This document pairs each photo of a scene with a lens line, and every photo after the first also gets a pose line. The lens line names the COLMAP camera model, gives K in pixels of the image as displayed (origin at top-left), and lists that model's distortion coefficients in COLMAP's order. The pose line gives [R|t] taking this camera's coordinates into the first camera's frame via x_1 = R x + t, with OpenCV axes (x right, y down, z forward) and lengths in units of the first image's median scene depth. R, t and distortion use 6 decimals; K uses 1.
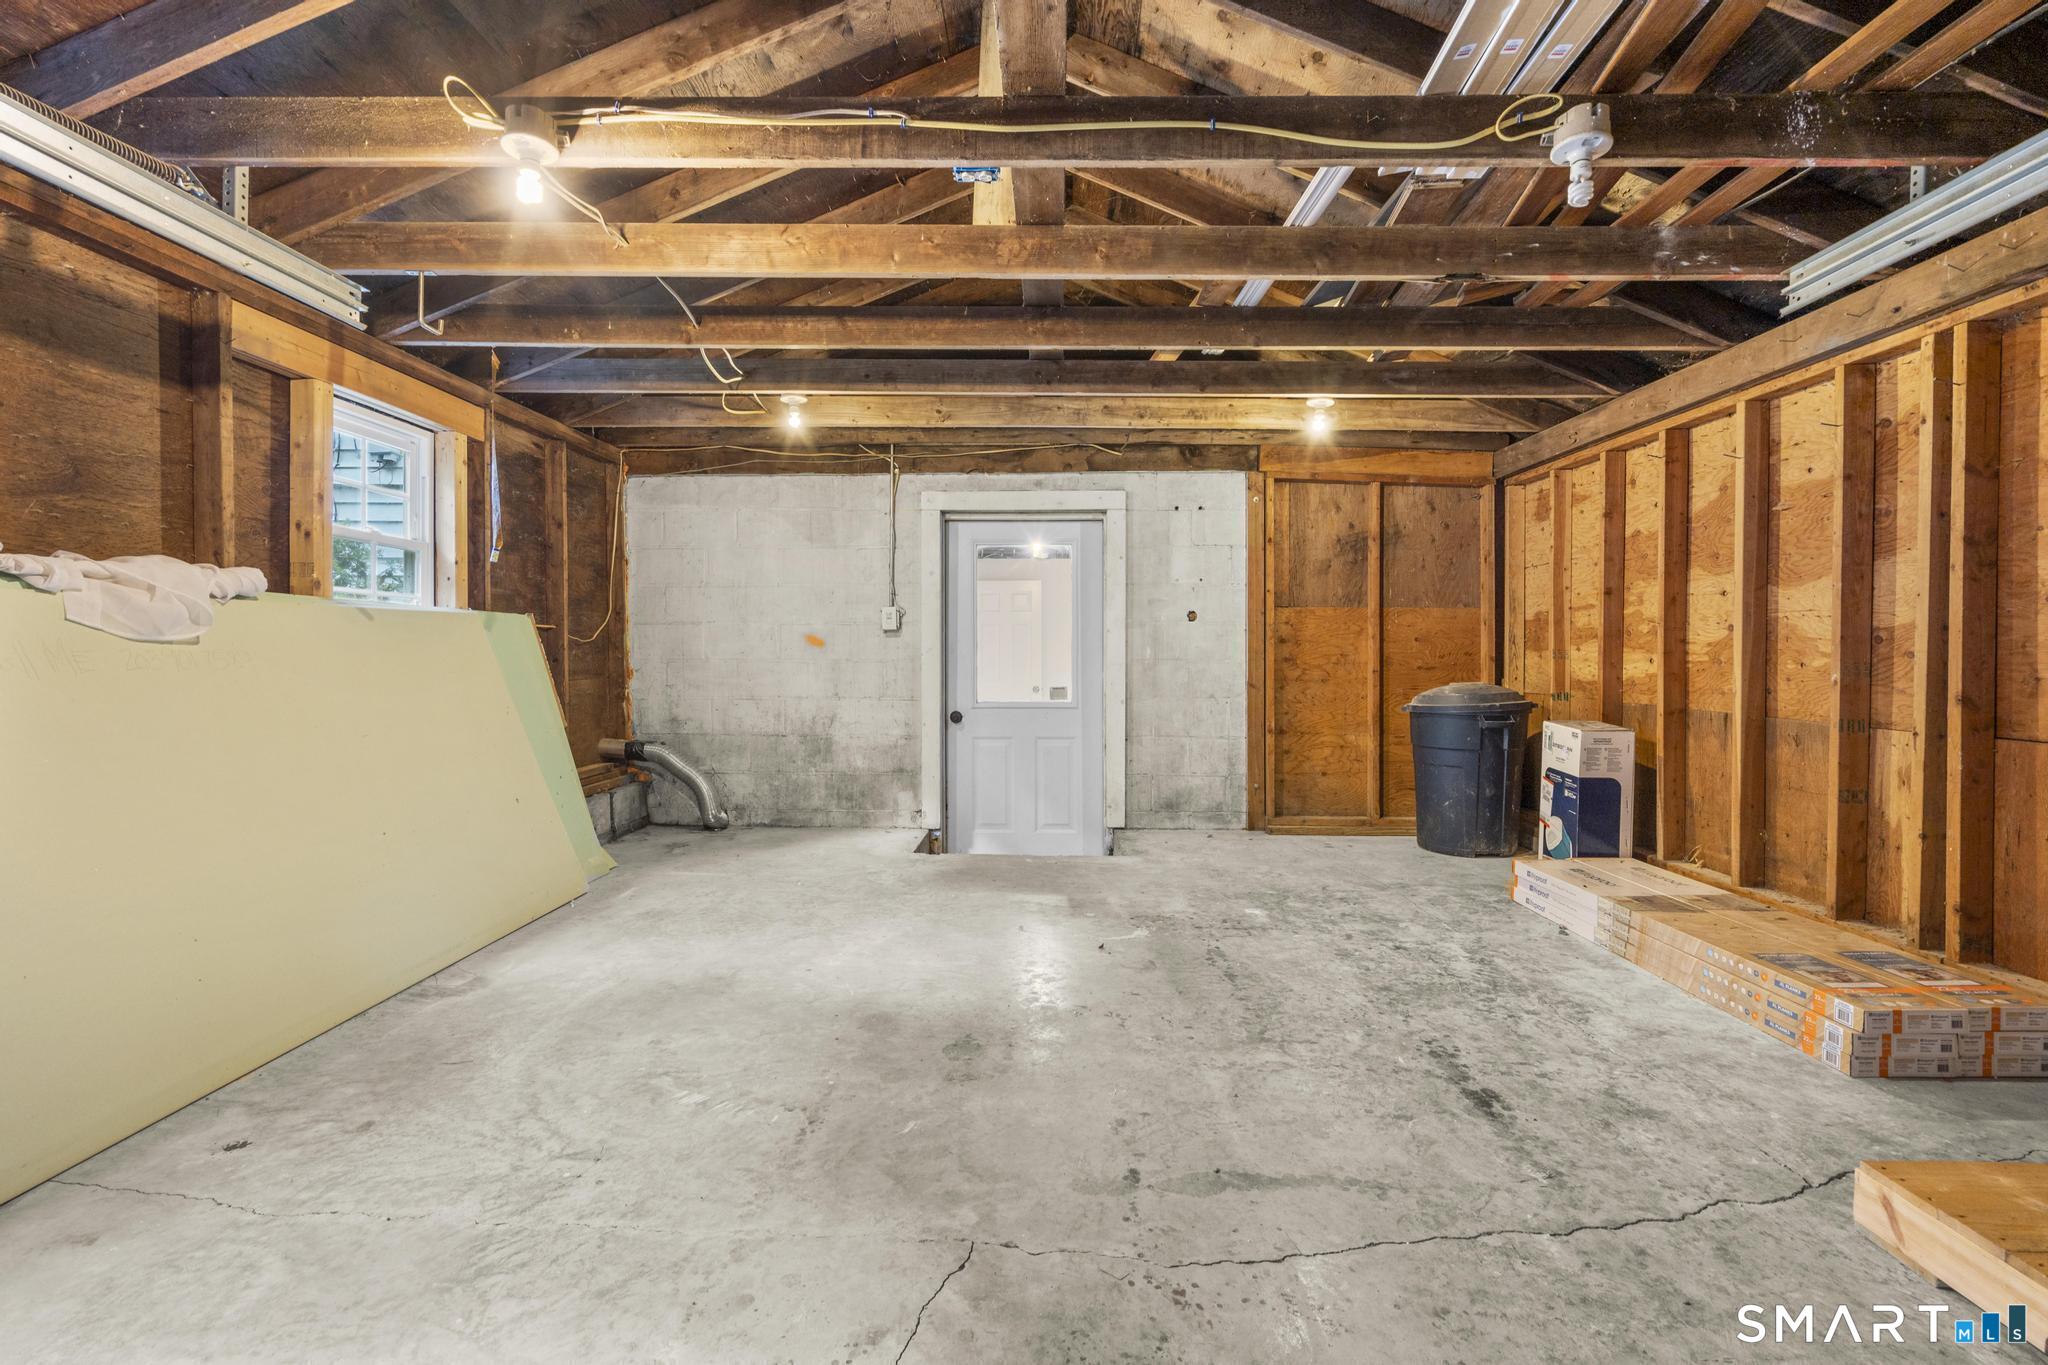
lens RADIAL K [[930.2, 0, 1026.5], [0, 930.2, 673.5], [0, 0, 1]] dist [-0.010531, -0.001097]
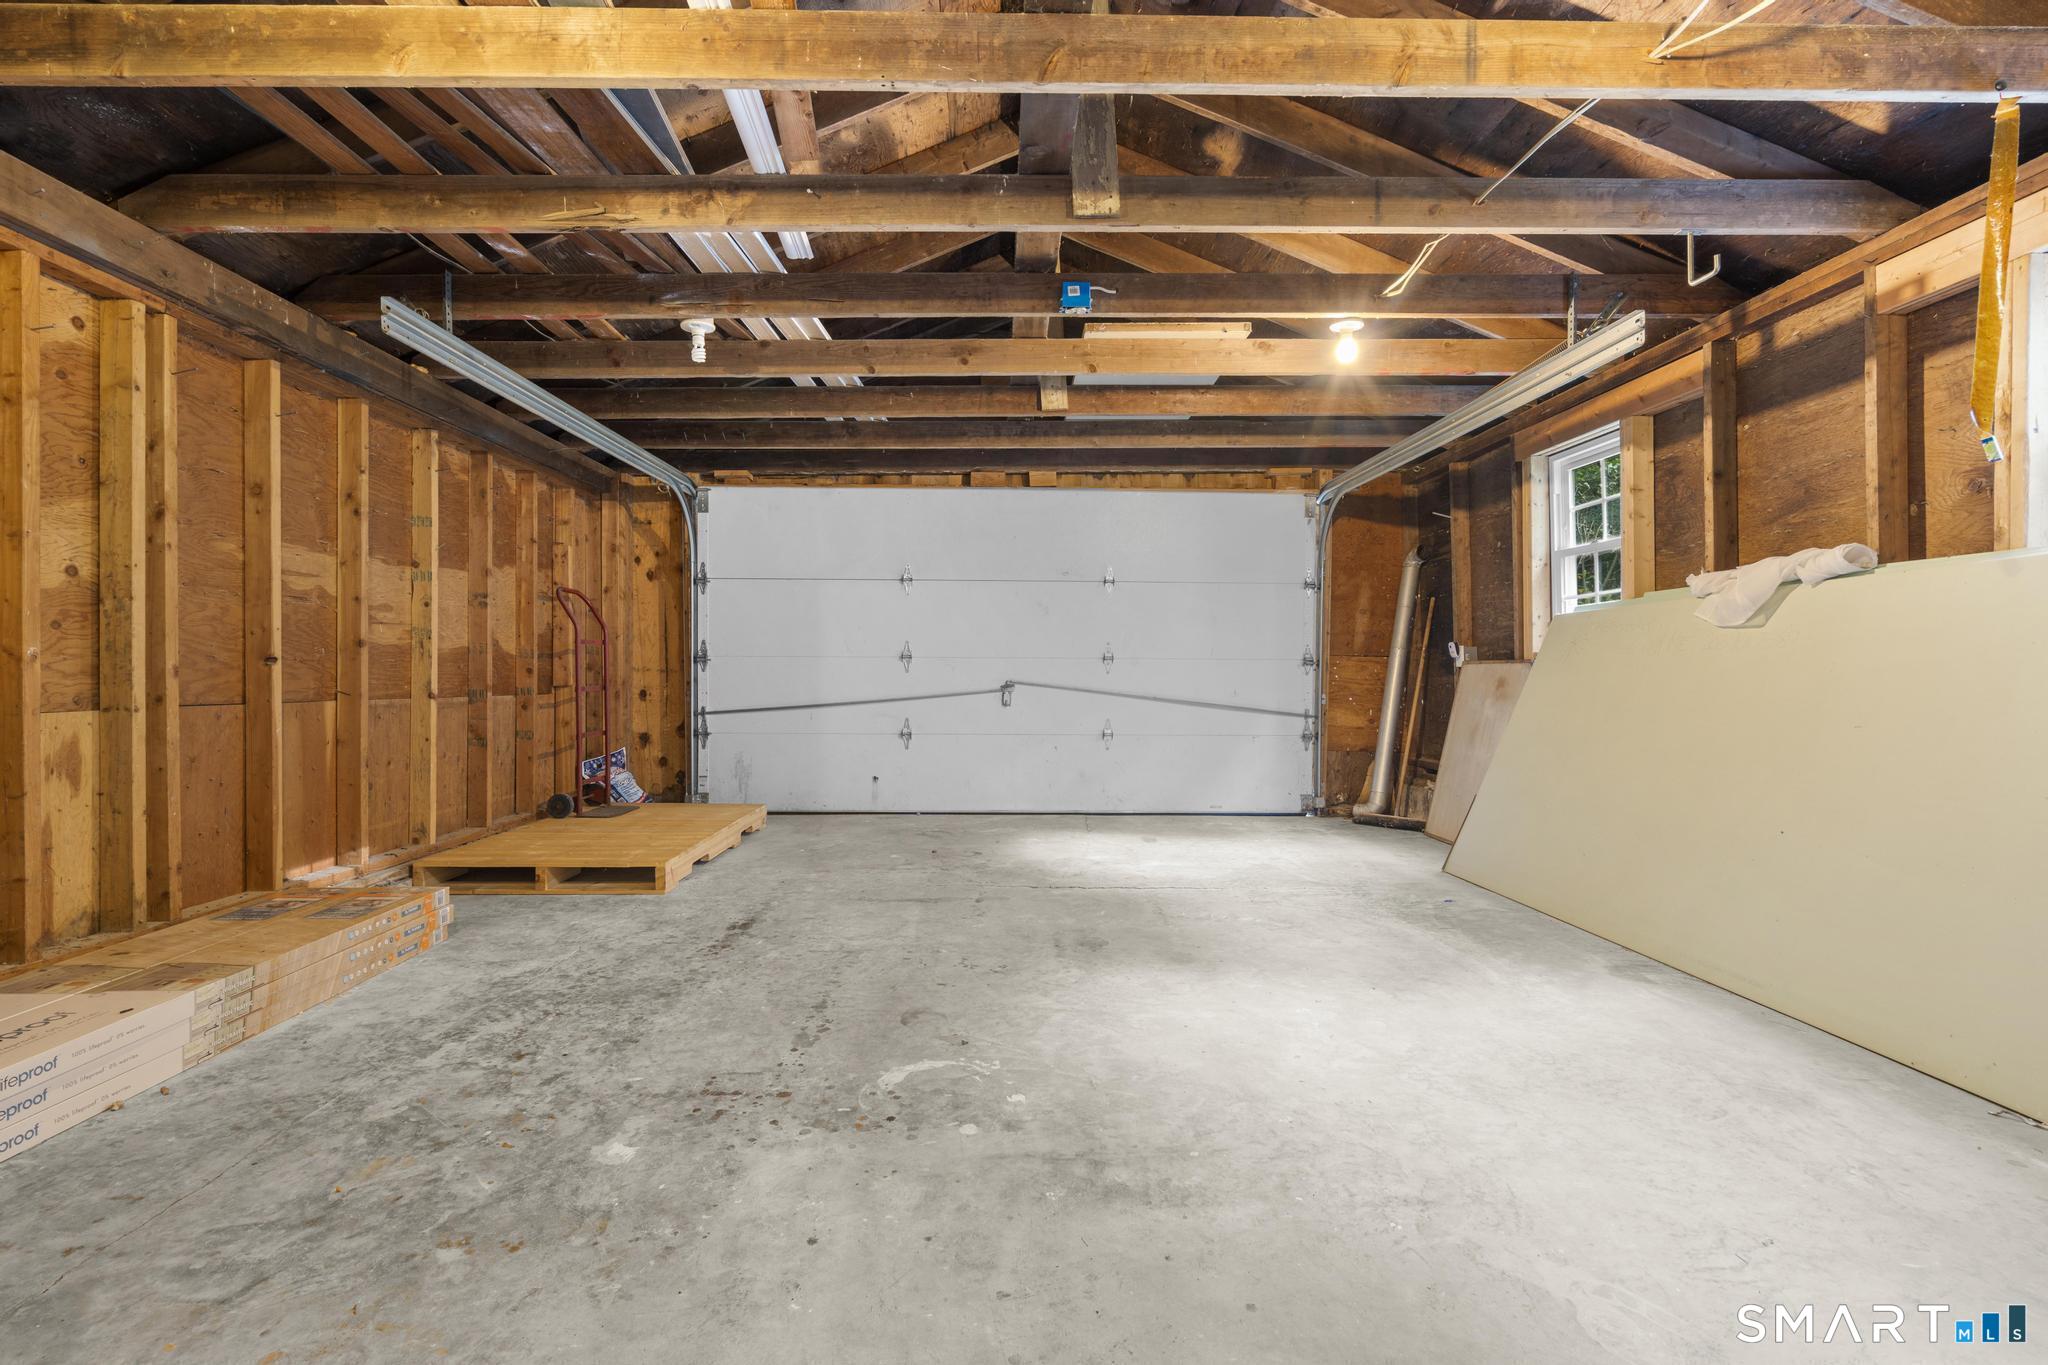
lens RADIAL K [[930.2, 0, 1018.9], [0, 930.2, 669.7], [0, 0, 1]] dist [-0.010531, -0.001097]
pose [[-0.998539, -0.002128, -0.053993, 0.084755], [-0.003140, 0.999821, 0.018663, 0.002553], [0.053944, 0.018806, -0.998367, 1.832626]]
